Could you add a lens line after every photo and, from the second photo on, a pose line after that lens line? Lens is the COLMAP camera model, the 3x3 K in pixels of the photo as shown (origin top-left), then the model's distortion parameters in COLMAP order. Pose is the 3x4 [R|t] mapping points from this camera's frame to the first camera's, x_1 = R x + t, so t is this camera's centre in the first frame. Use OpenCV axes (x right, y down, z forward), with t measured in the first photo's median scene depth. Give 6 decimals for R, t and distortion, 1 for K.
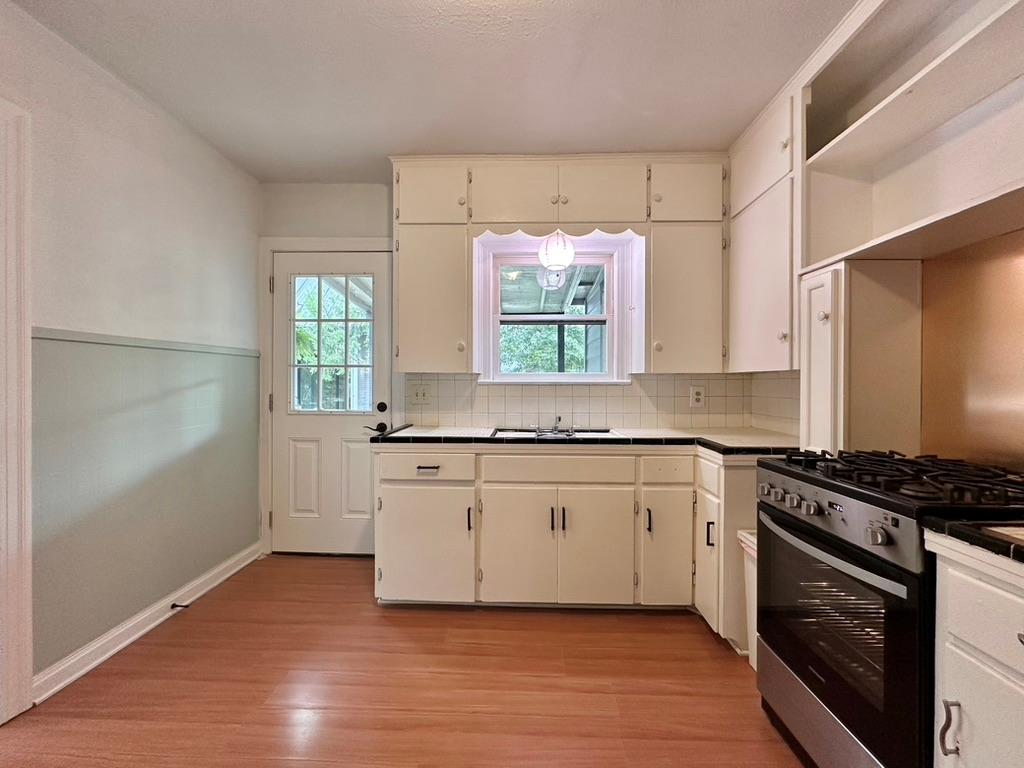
lens RADIAL K [[408.0, 0, 511.8], [0, 408.0, 382.6], [0, 0, 1]] dist [-0.002941, 0.000438]
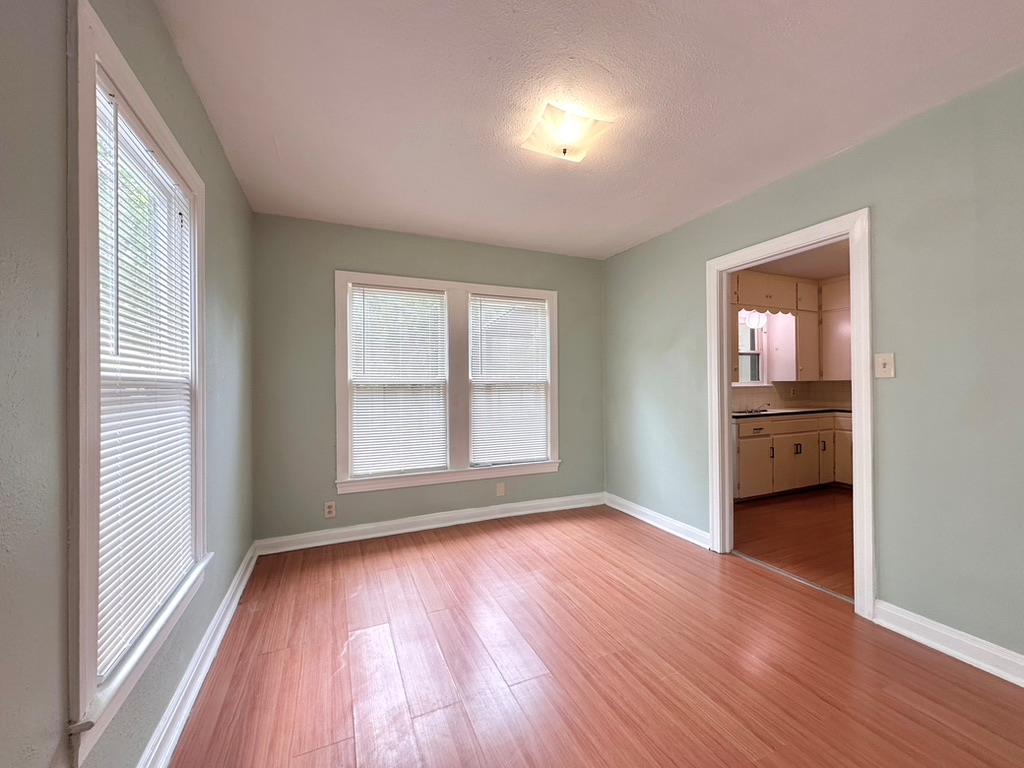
lens RADIAL K [[408.0, 0, 511.5], [0, 408.0, 382.4], [0, 0, 1]] dist [-0.002941, 0.000438]
pose [[0.905205, -0.012936, 0.424779, -1.928775], [0.016183, 0.999861, -0.004037, -0.032754], [-0.424668, 0.010528, 0.905288, -0.286564]]
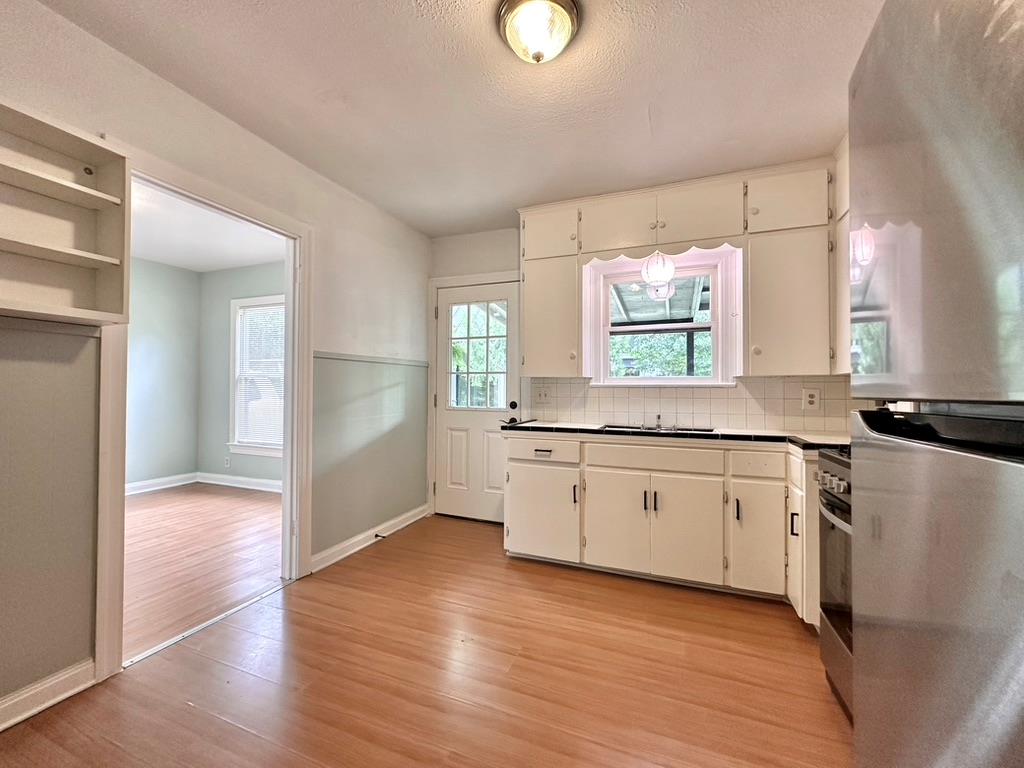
lens RADIAL K [[408.0, 0, 512.8], [0, 408.0, 383.5], [0, 0, 1]] dist [-0.002941, 0.000438]
pose [[0.940199, -0.002745, -0.340614, 0.125550], [-0.002965, 0.999864, -0.016243, 0.016834], [0.340613, 0.016281, 0.940063, -0.208686]]
